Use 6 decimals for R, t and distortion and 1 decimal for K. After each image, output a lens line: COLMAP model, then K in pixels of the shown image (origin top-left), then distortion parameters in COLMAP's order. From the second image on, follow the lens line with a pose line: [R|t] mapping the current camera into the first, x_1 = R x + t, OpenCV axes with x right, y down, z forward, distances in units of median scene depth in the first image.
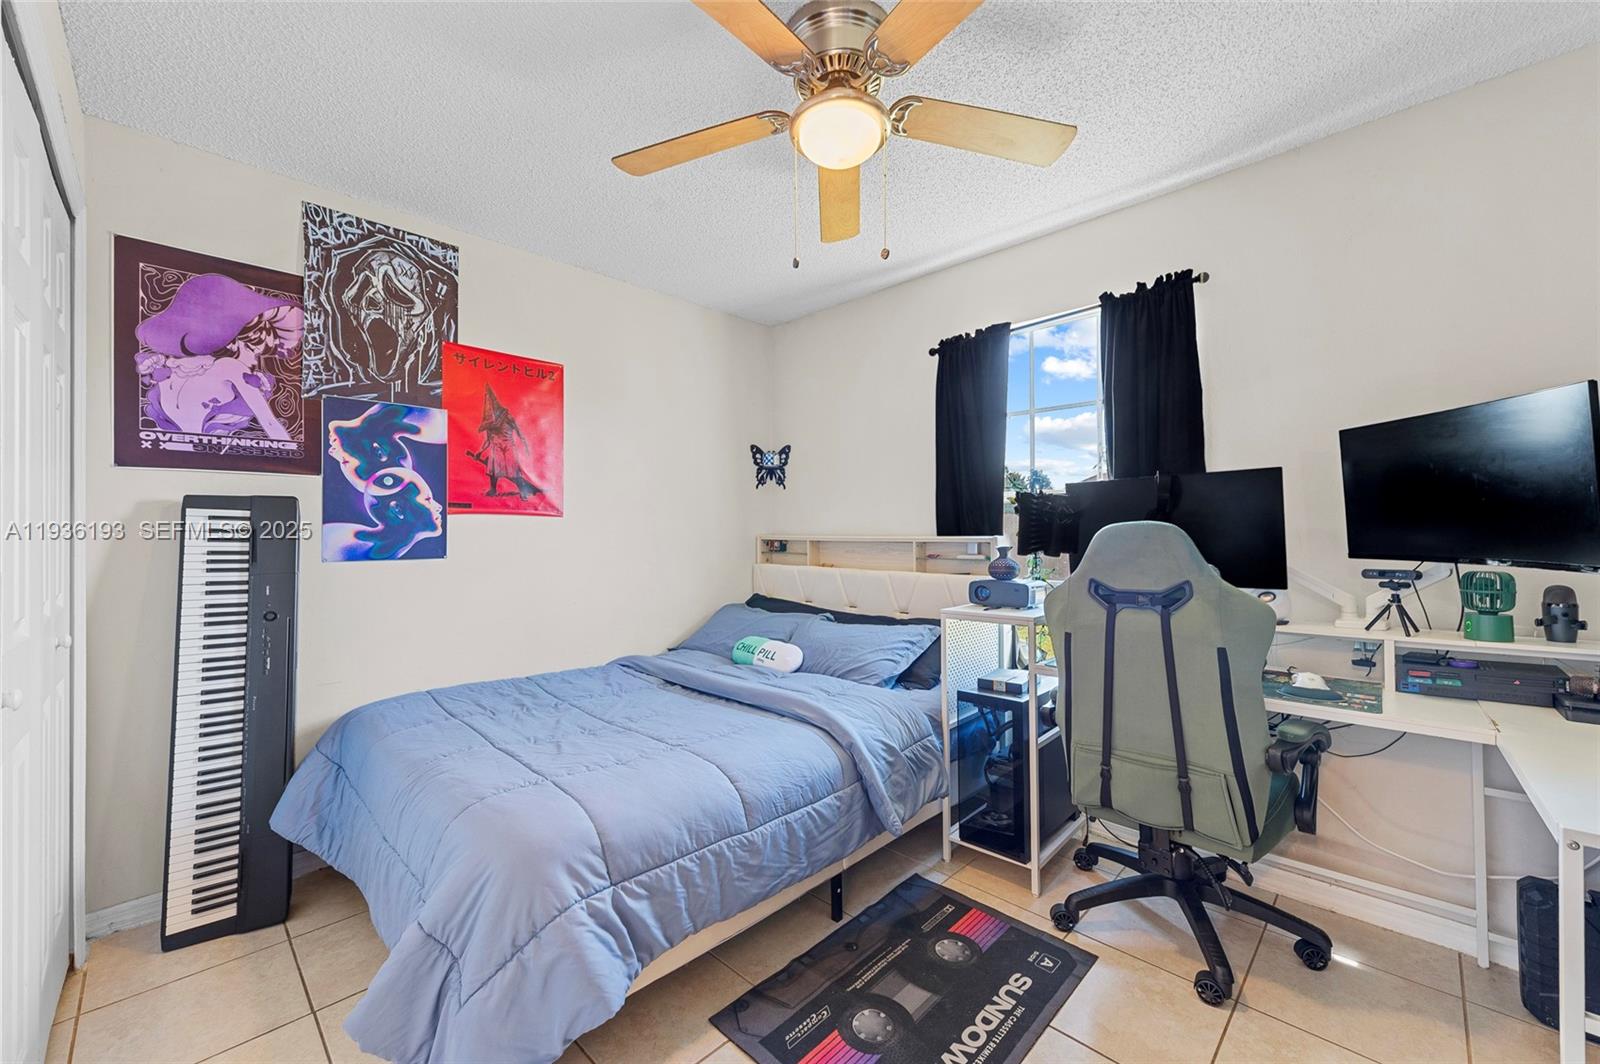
lens RADIAL K [[623.6, 0, 802.1], [0, 623.6, 529.4], [0, 0, 1]] dist [0.006812, -0.001767]
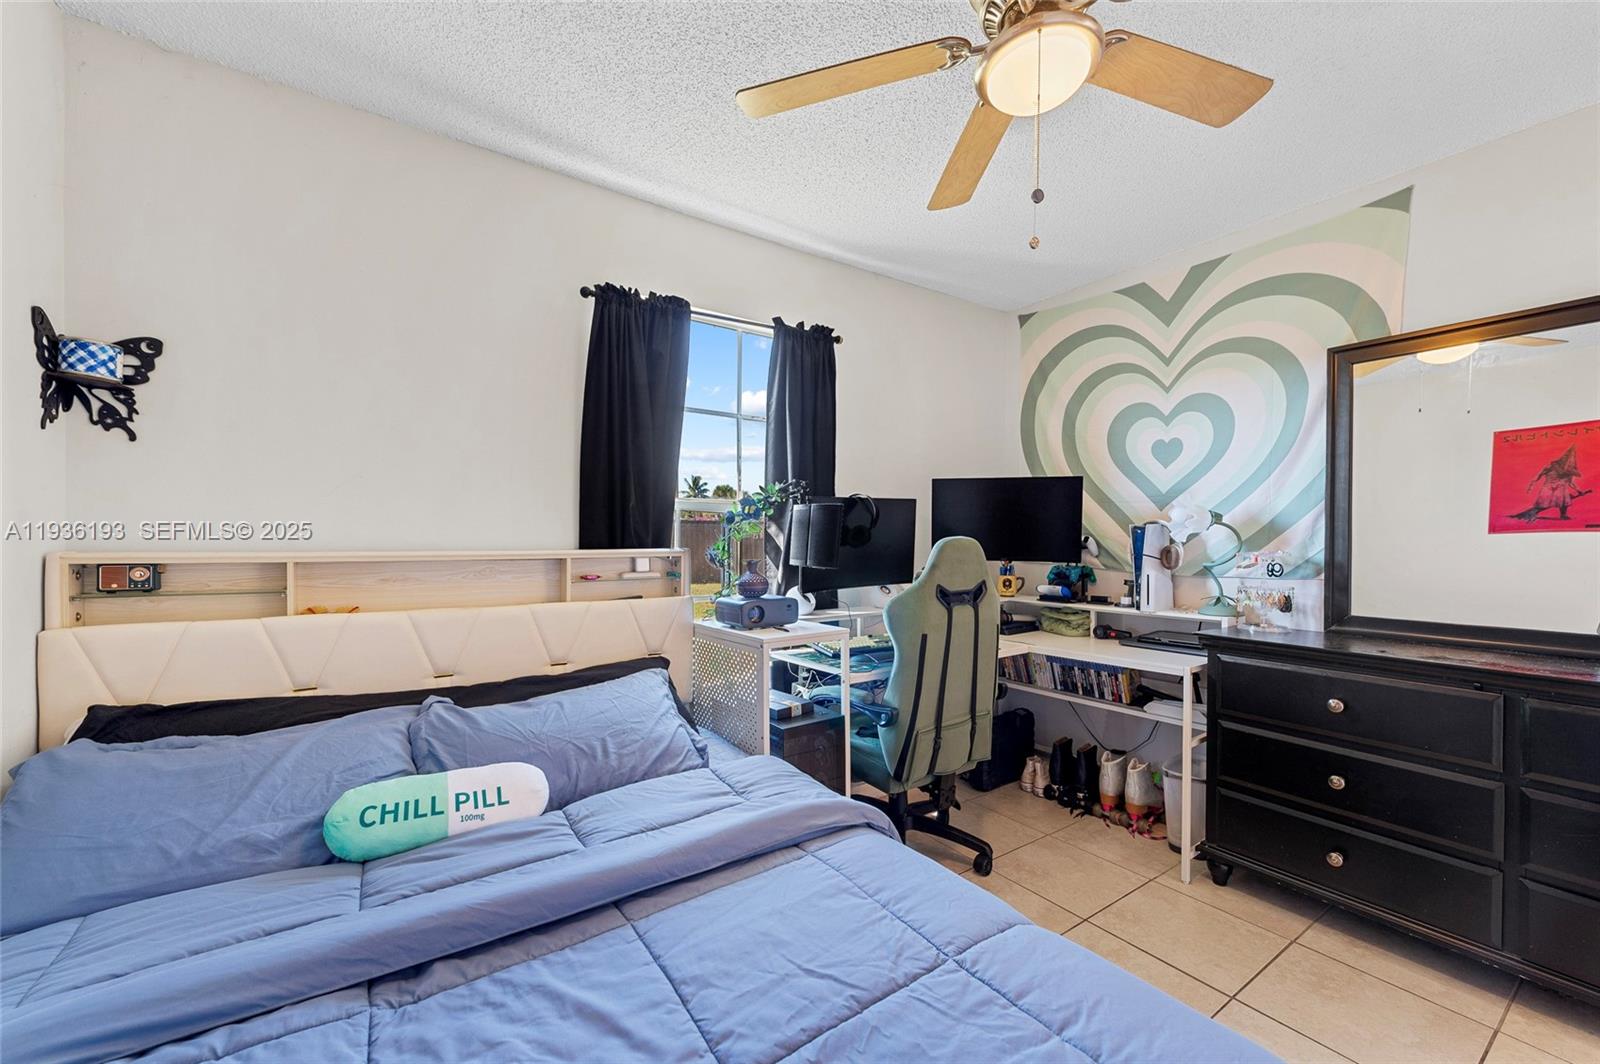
lens RADIAL K [[623.6, 0, 803.2], [0, 623.6, 544.7], [0, 0, 1]] dist [0.006812, -0.001767]
pose [[0.198054, -0.004610, 0.980180, -0.478486], [-0.005463, 0.999968, 0.005807, -0.000796], [-0.980176, -0.006505, 0.198023, 0.661773]]
